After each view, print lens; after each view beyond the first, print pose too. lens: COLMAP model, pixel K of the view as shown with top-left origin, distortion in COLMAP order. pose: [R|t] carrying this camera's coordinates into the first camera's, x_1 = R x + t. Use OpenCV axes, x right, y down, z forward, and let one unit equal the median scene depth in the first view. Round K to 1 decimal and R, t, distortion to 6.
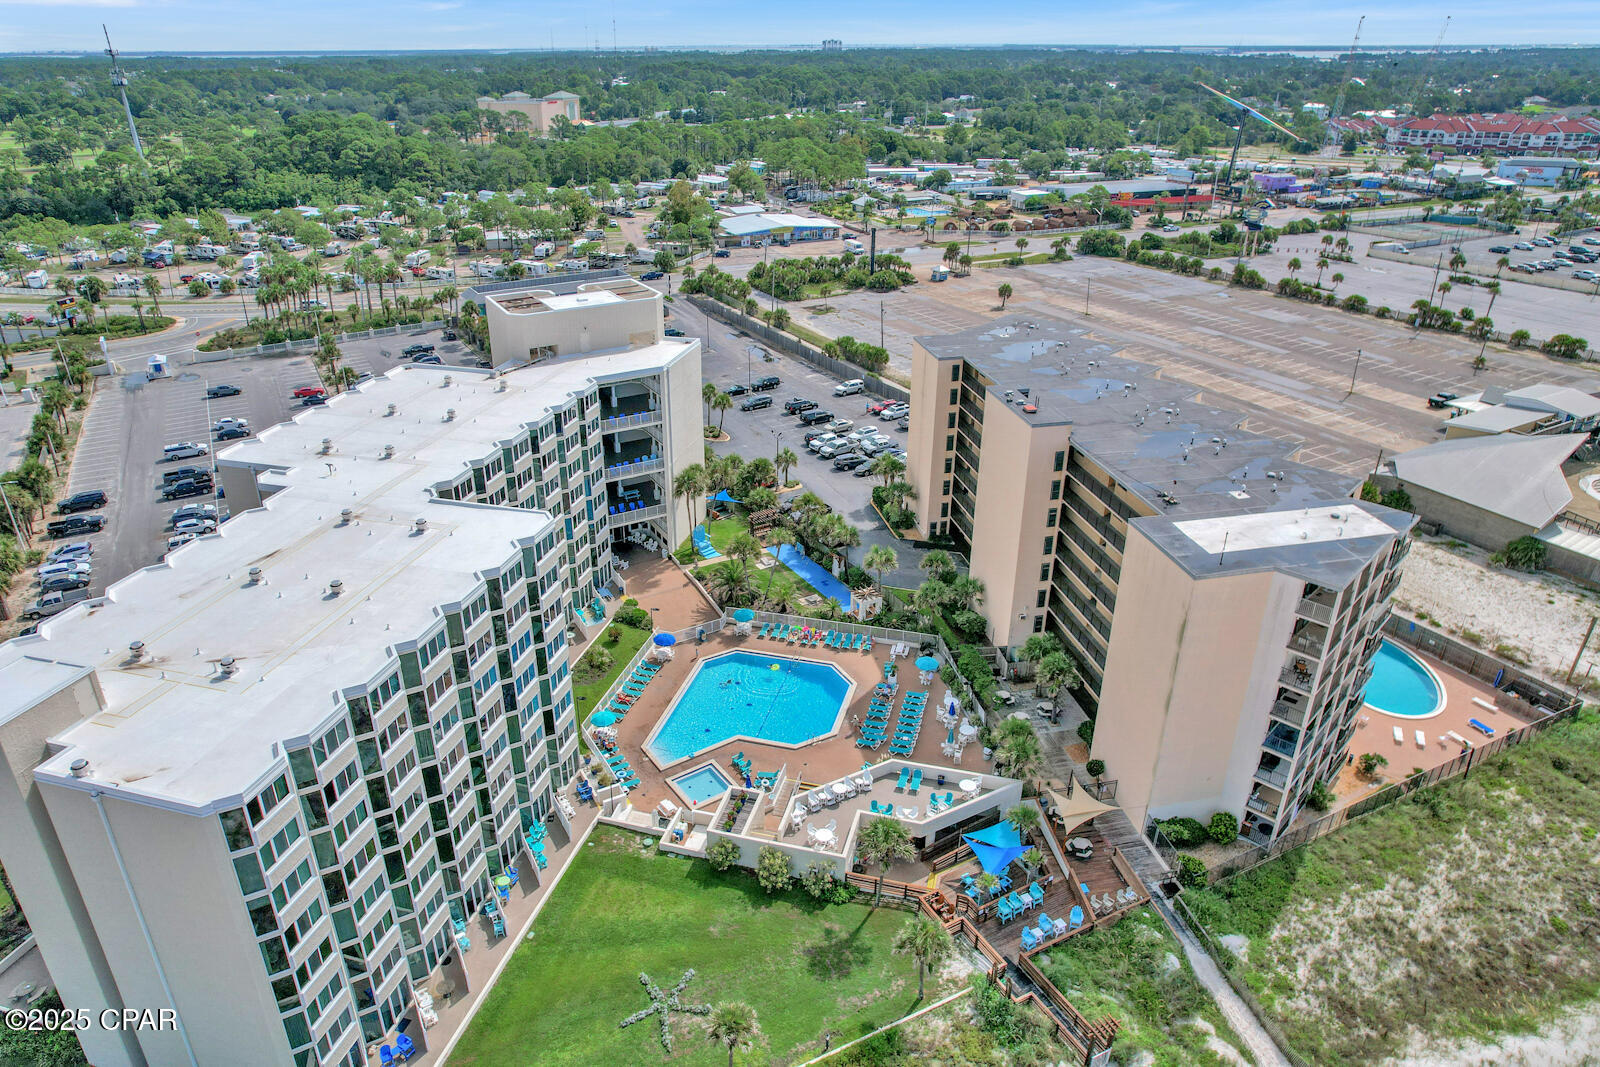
lens RADIAL K [[1027.6, 0, 806.4], [0, 1027.6, 531.1], [0, 0, 1]] dist [-0.070806, 0.065456]
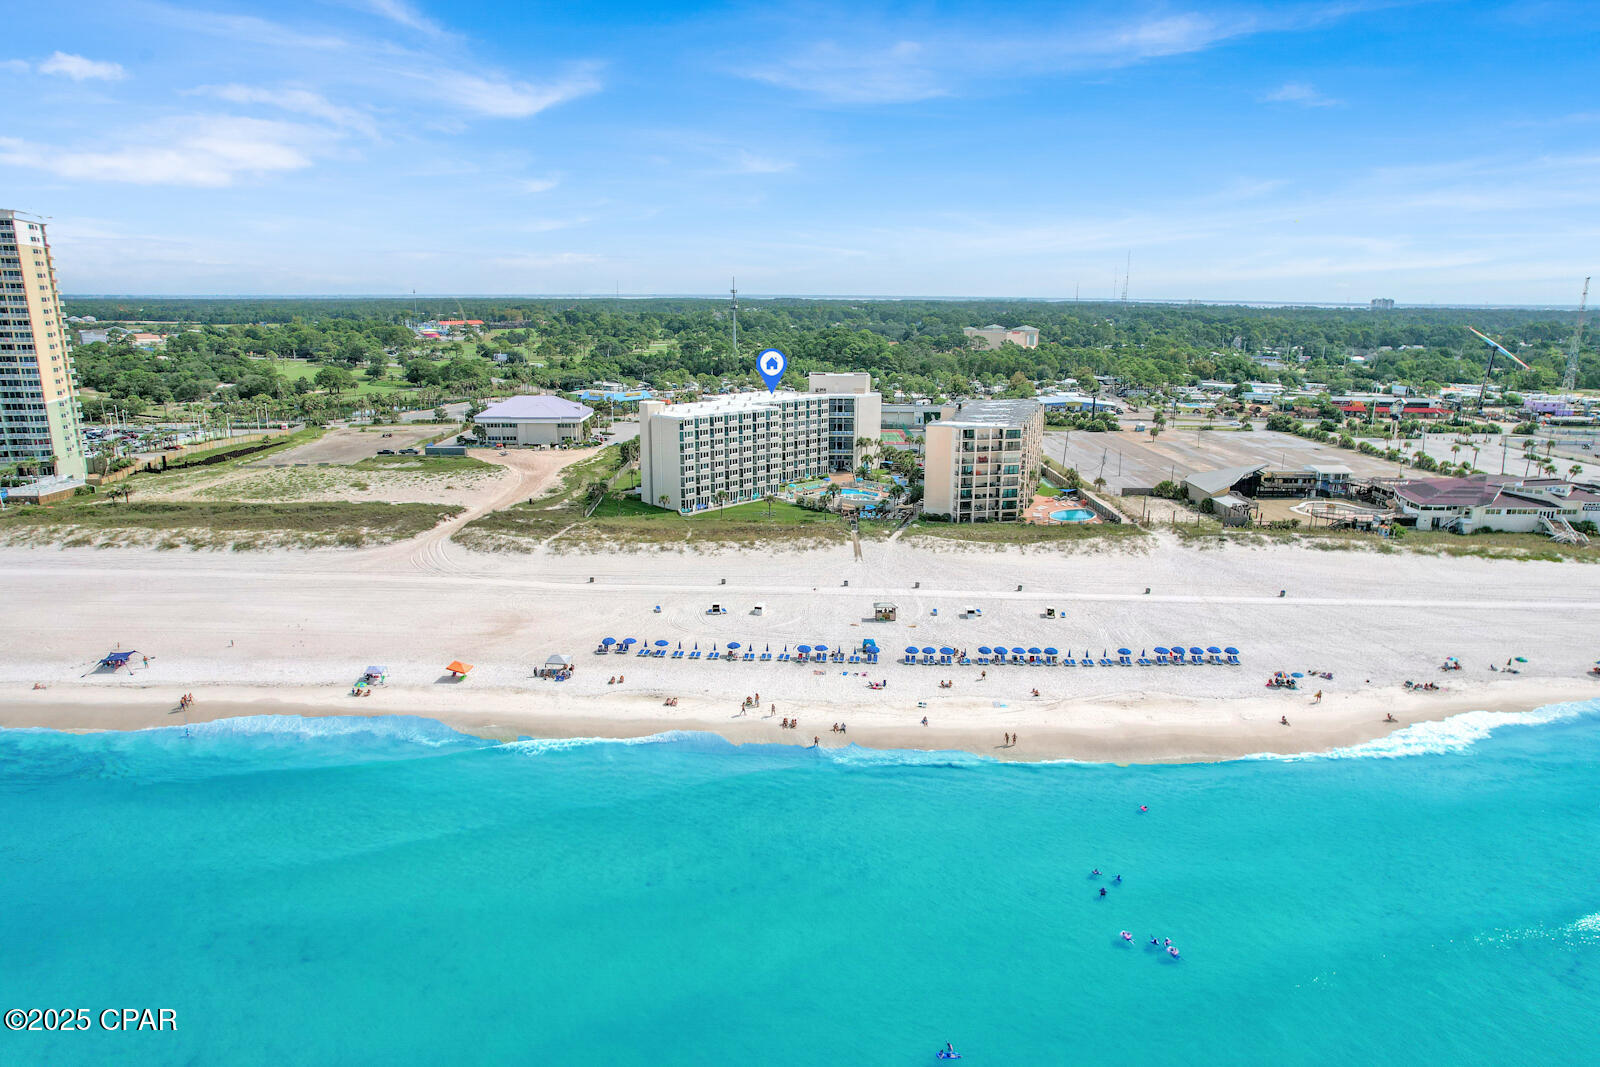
lens RADIAL K [[1027.6, 0, 806.4], [0, 1027.6, 531.1], [0, 0, 1]] dist [-0.070806, 0.065456]
pose [[0.873630, 0.121964, -0.471059, 0.284184], [-0.222688, 0.960964, -0.164192, 0.176248], [0.432645, 0.248342, 0.866686, -0.350368]]
